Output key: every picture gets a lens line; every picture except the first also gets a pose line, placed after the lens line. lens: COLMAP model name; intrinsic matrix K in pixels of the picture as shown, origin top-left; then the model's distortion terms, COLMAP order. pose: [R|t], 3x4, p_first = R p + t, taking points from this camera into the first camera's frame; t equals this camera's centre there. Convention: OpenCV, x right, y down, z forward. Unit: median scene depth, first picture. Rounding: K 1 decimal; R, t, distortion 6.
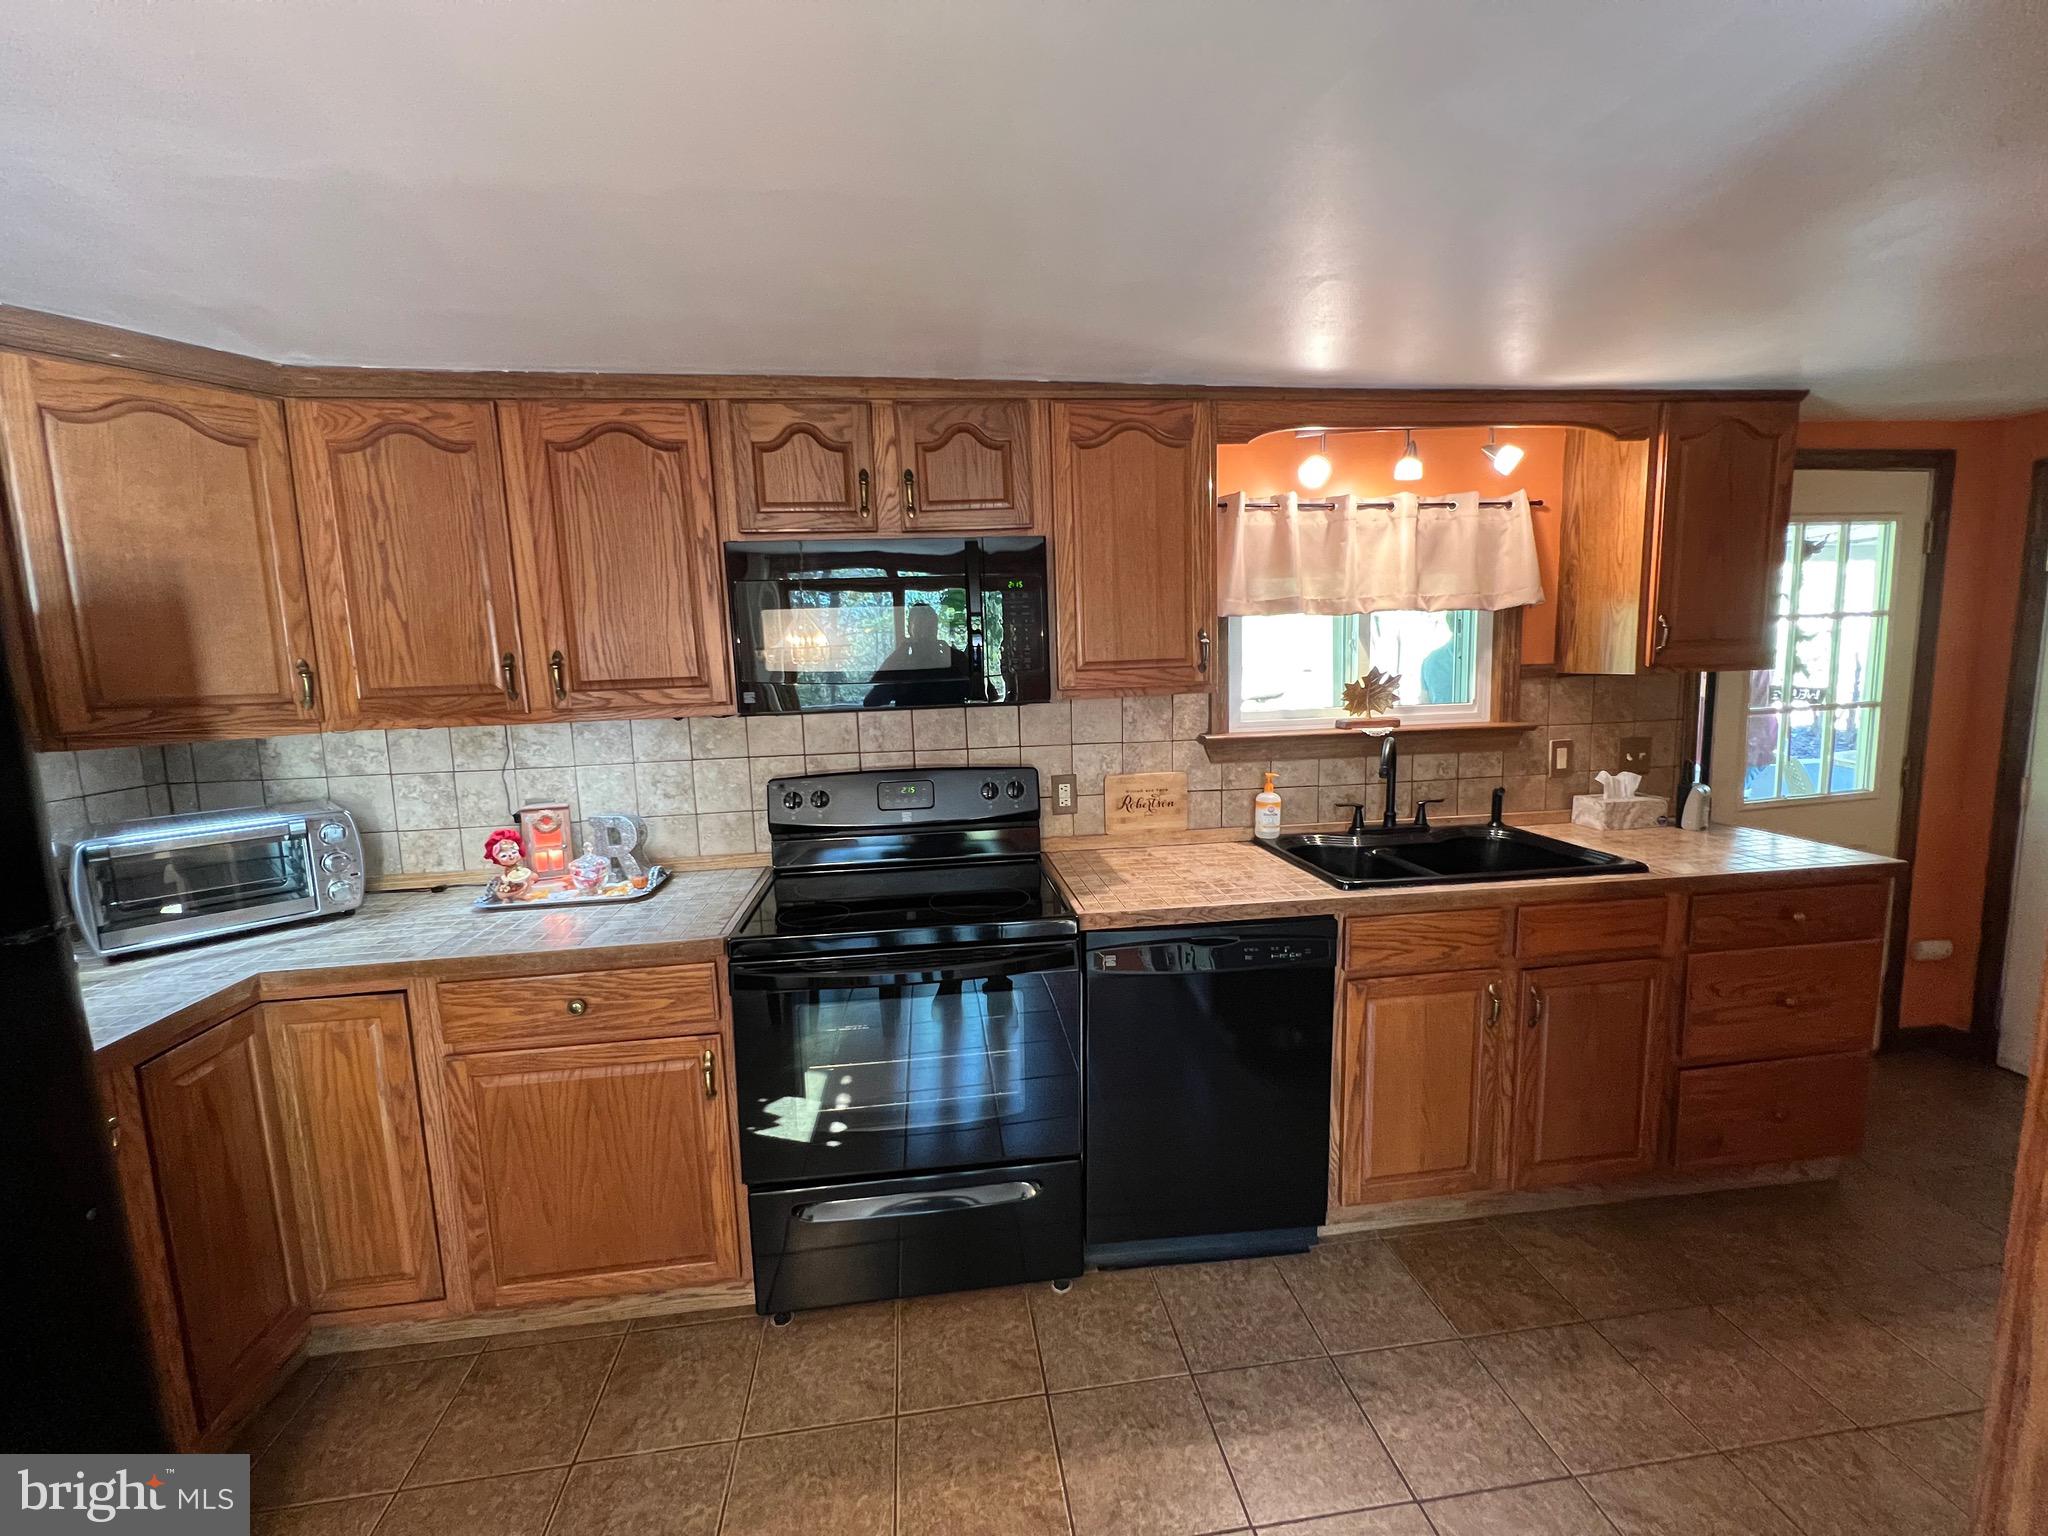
lens RADIAL K [[816.5, 0, 1020.1], [0, 816.5, 767.8], [0, 0, 1]] dist [-0.001005, -0.001201]
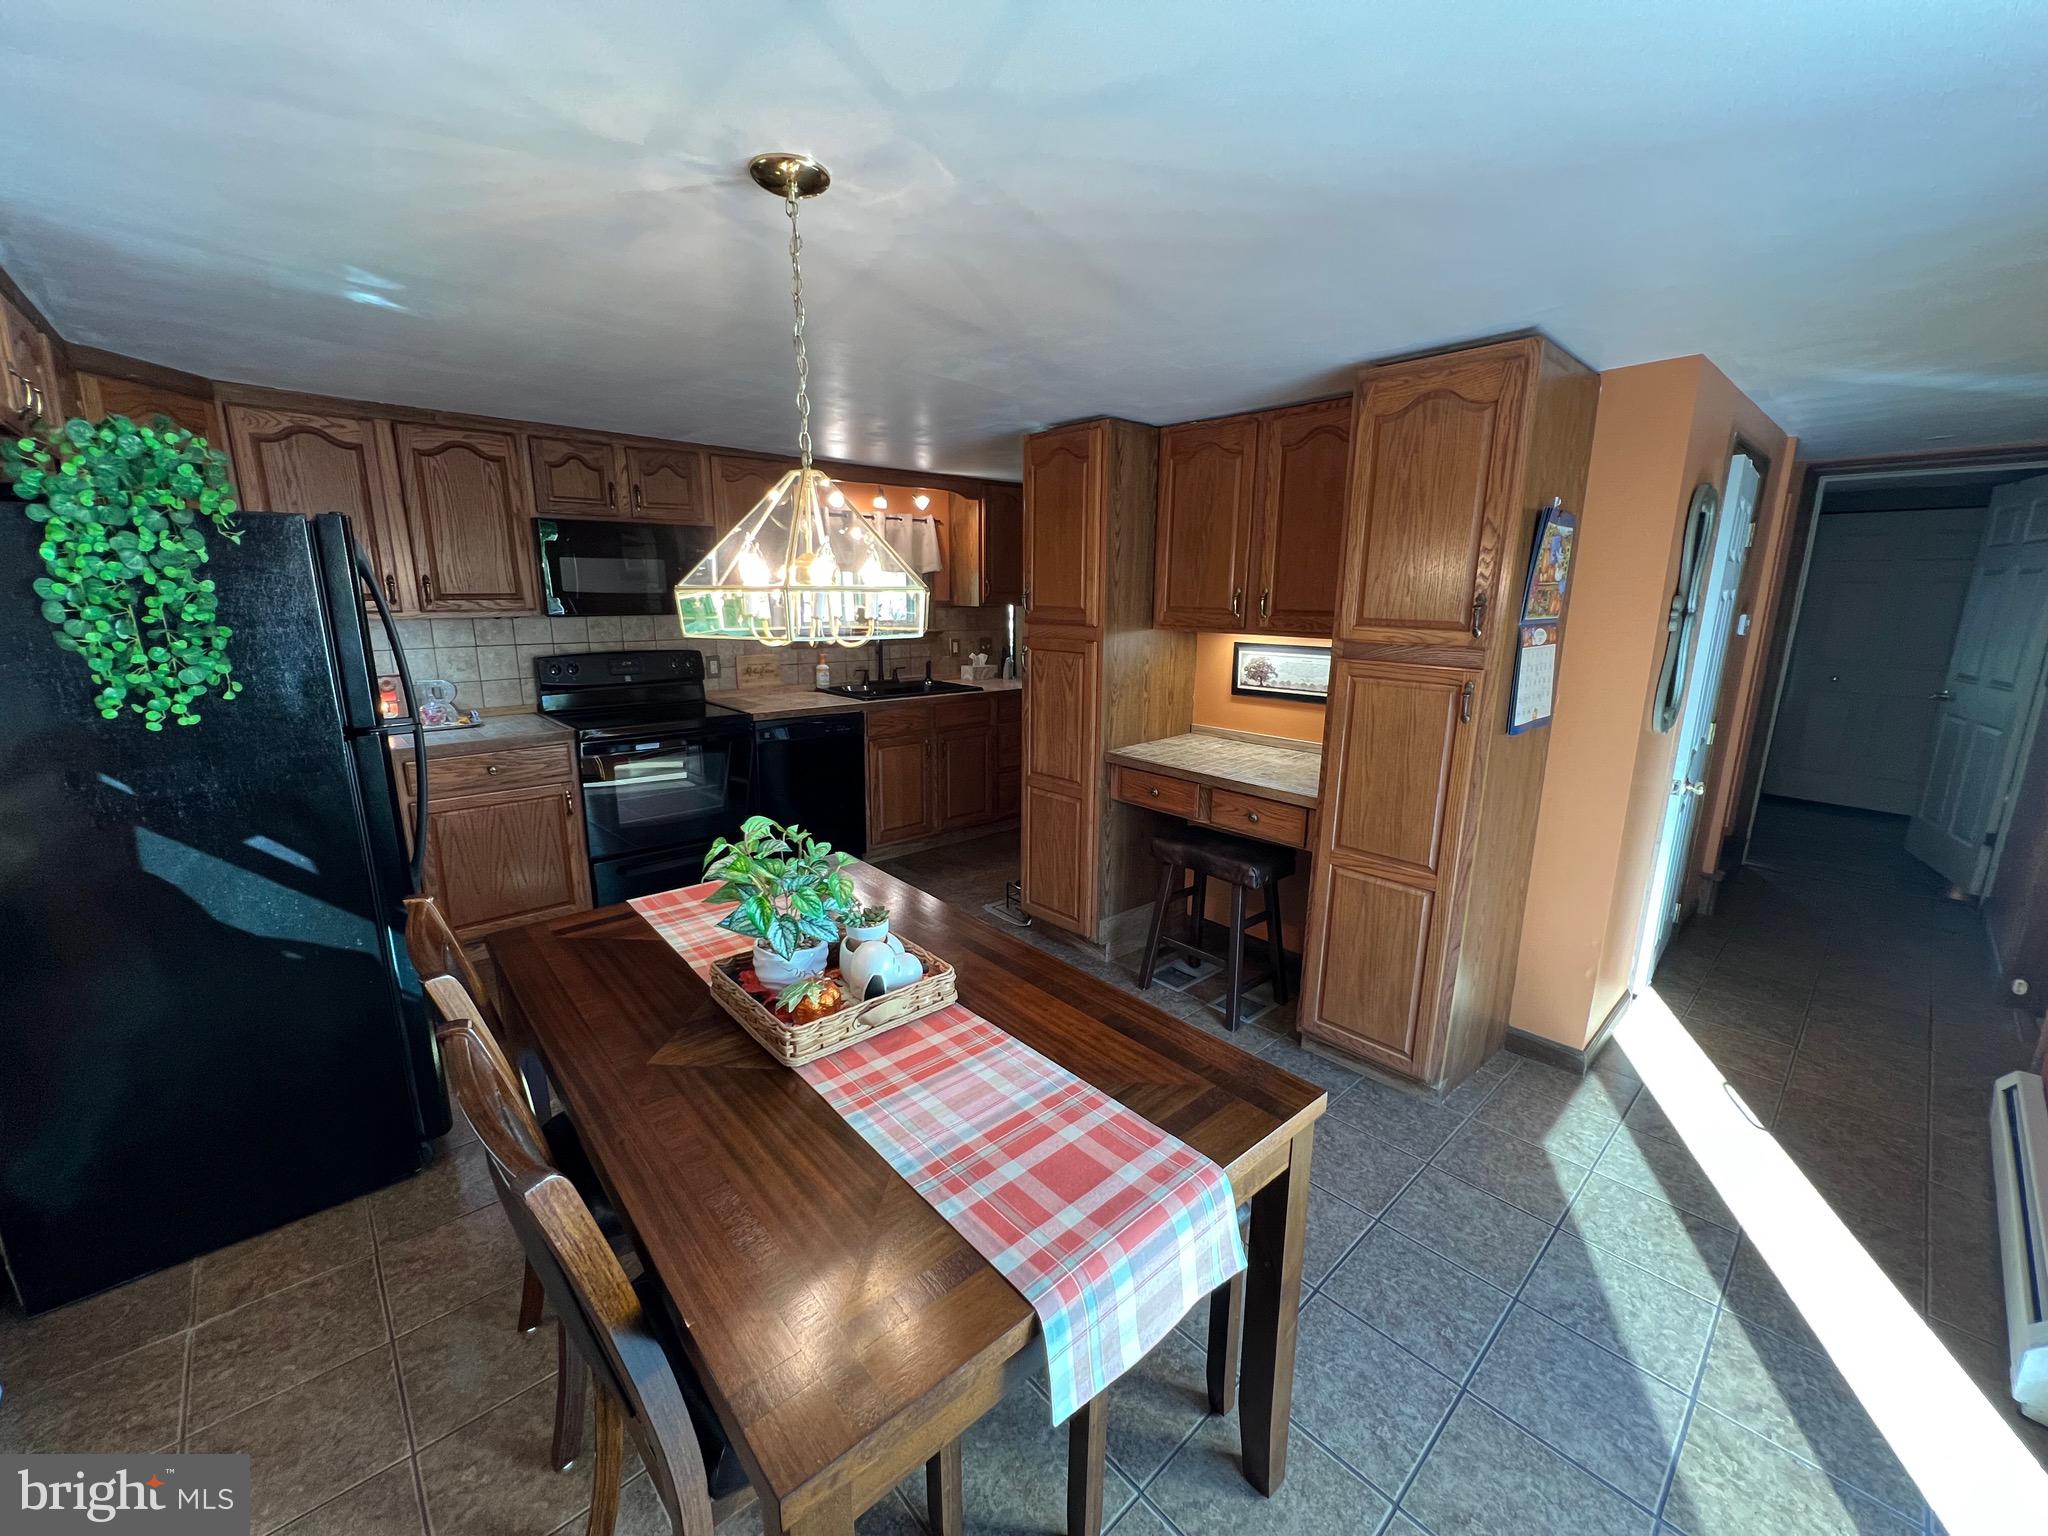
lens RADIAL K [[816.5, 0, 1013.7], [0, 816.5, 766.2], [0, 0, 1]] dist [-0.001005, -0.001201]
pose [[0.821695, -0.085799, 0.563432, -0.491362], [0.041593, 0.994995, 0.090859, 0.130289], [-0.568408, -0.051224, 0.821151, -0.968577]]
